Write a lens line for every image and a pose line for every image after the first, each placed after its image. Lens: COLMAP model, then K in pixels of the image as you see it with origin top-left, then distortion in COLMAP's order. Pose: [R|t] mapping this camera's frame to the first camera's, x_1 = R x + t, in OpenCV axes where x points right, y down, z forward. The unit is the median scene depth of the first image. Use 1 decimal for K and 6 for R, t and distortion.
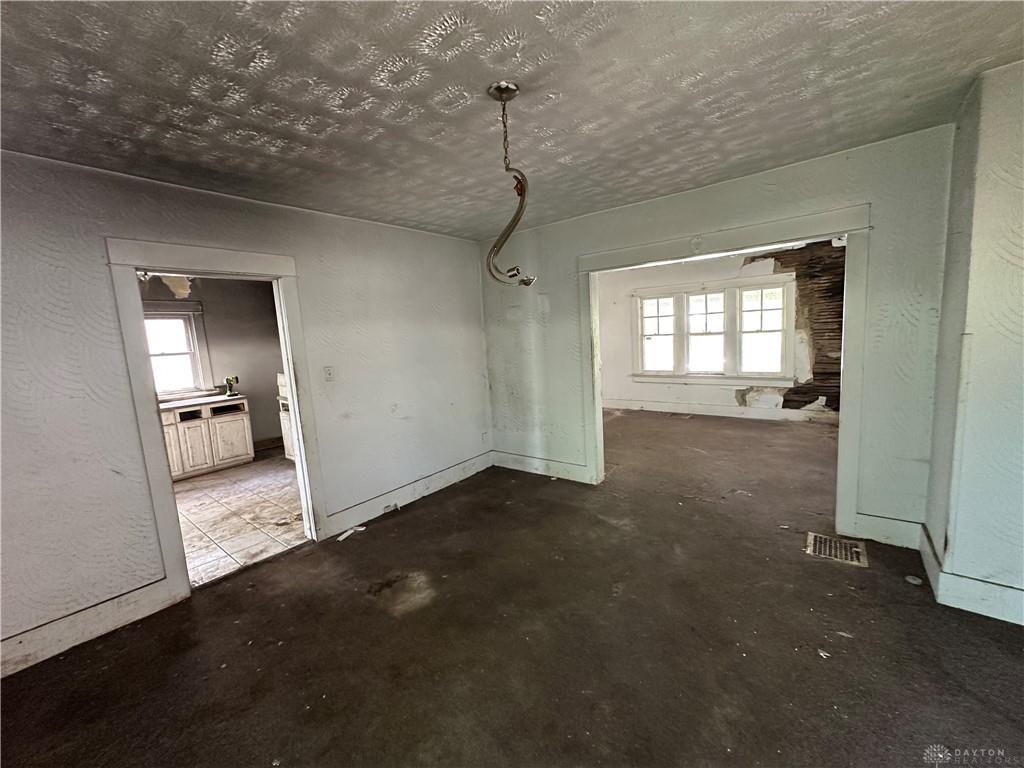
lens RADIAL K [[407.6, 0, 512.4], [0, 407.6, 384.8], [0, 0, 1]] dist [-0.005574, 0.001299]
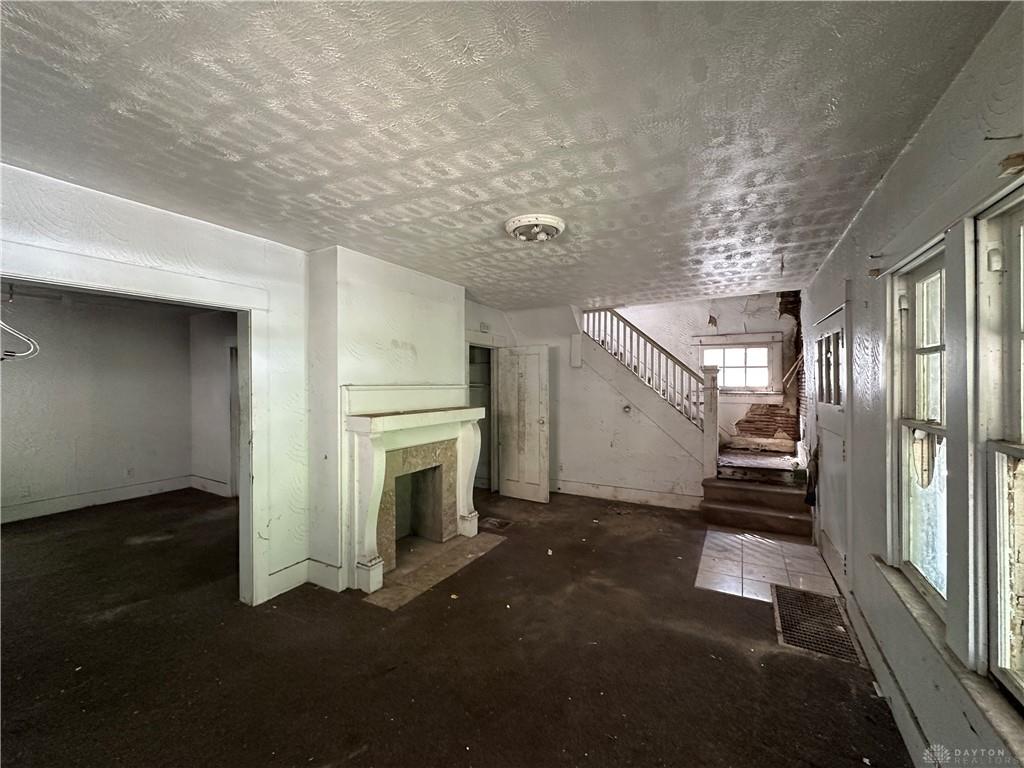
lens RADIAL K [[407.6, 0, 511.1], [0, 407.6, 384.1], [0, 0, 1]] dist [-0.005574, 0.001299]
pose [[0.153195, 0.064079, -0.986116, 0.649492], [-0.128386, 0.990728, 0.044434, -0.152943], [0.979821, 0.119796, 0.160001, 0.880471]]
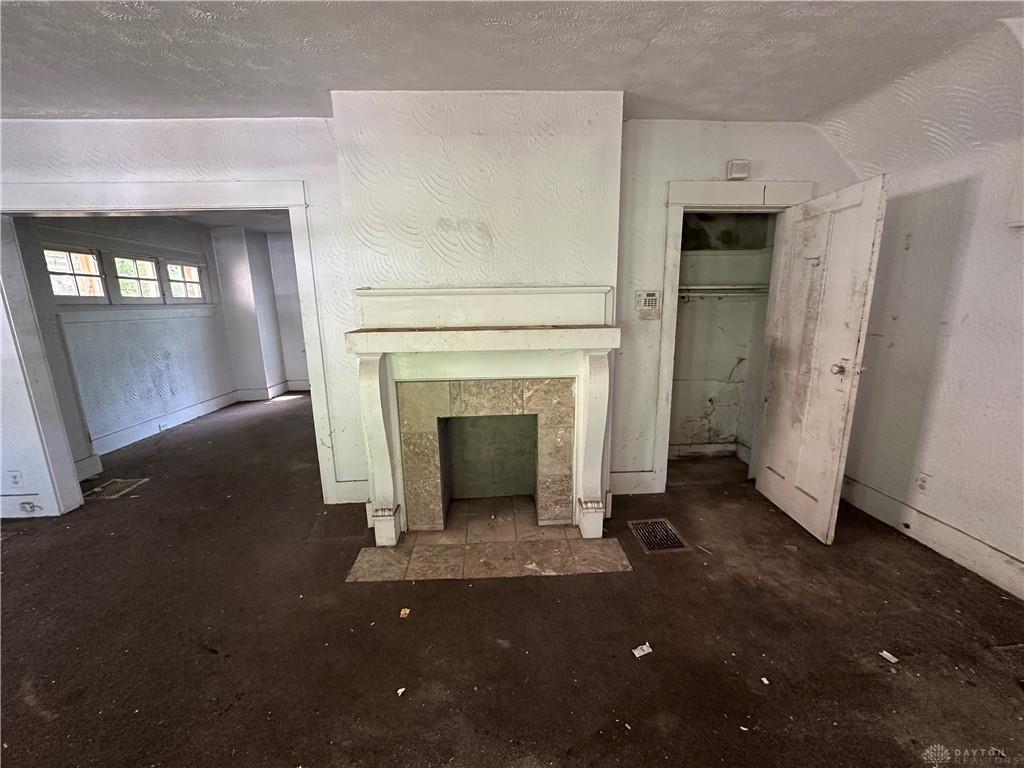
lens RADIAL K [[407.6, 0, 509.2], [0, 407.6, 384.7], [0, 0, 1]] dist [-0.005574, 0.001299]
pose [[-0.747913, 0.206954, -0.630710, 0.272002], [-0.018942, 0.943115, 0.331925, -0.148685], [0.663526, 0.260198, -0.701449, 1.160176]]
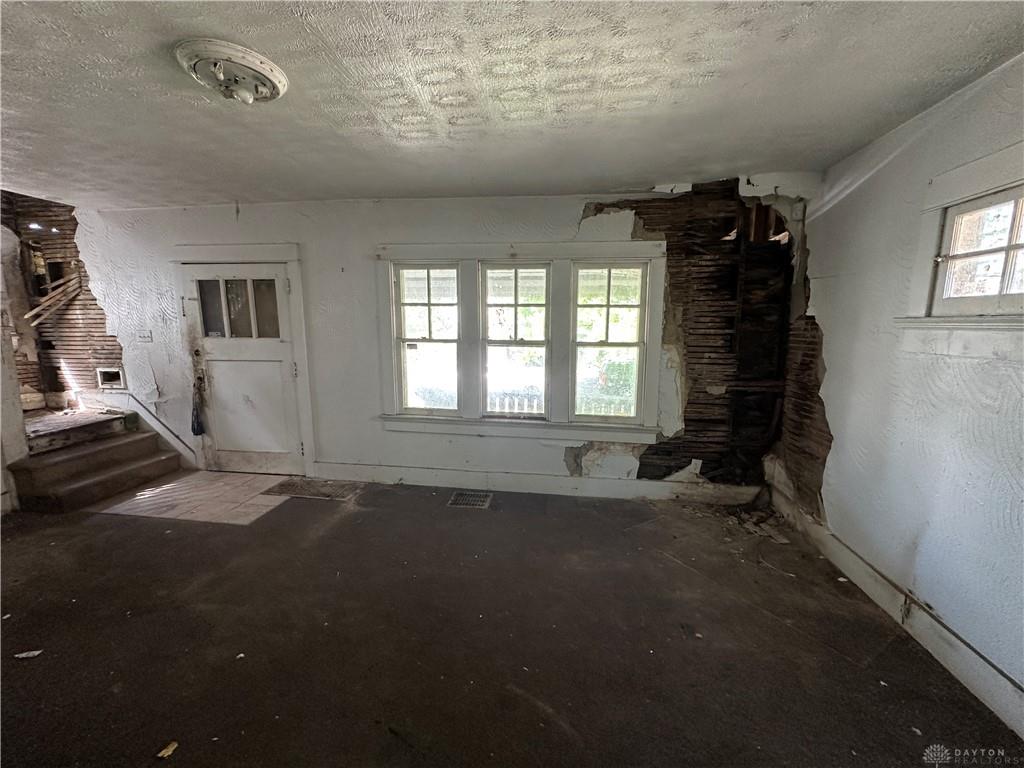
lens RADIAL K [[407.6, 0, 512.7], [0, 407.6, 385.0], [0, 0, 1]] dist [-0.005574, 0.001299]
pose [[0.860857, -0.013385, 0.508670, 0.224630], [0.007629, 0.999881, 0.013399, -0.087412], [-0.508789, -0.007654, 0.860857, 0.609180]]
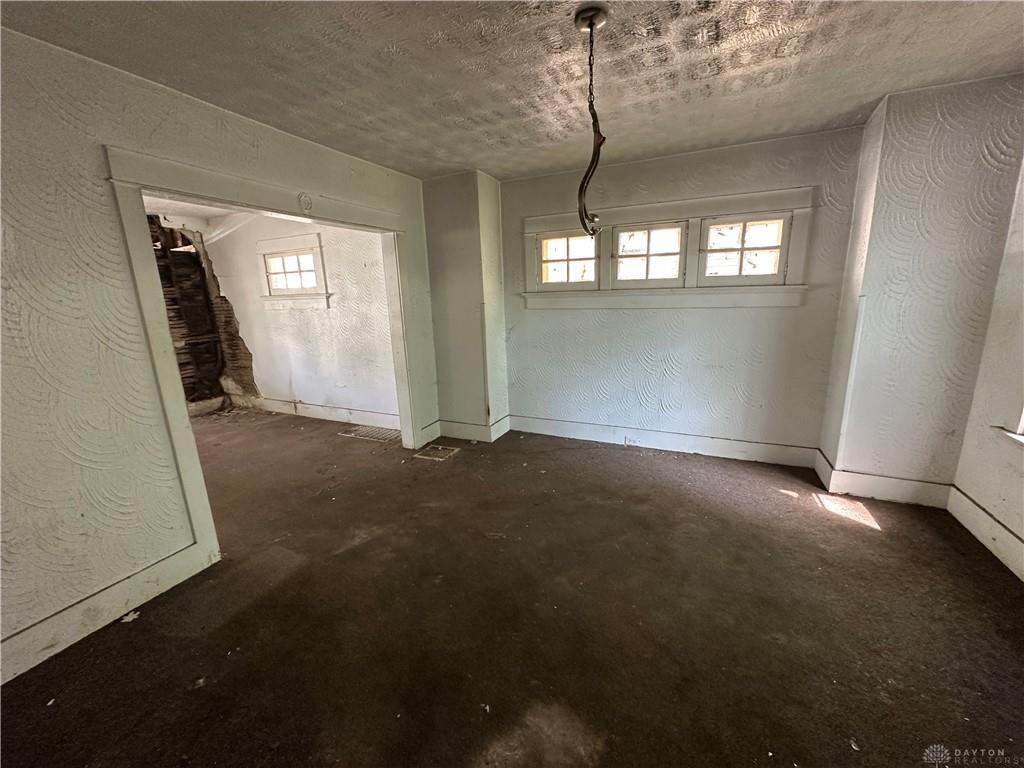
lens RADIAL K [[407.6, 0, 511.2], [0, 407.6, 385.2], [0, 0, 1]] dist [-0.005574, 0.001299]
pose [[-0.226421, -0.151621, 0.962156, -0.290232], [0.168044, 0.966917, 0.191917, -0.031911], [-0.959424, 0.205139, -0.193451, 0.437521]]
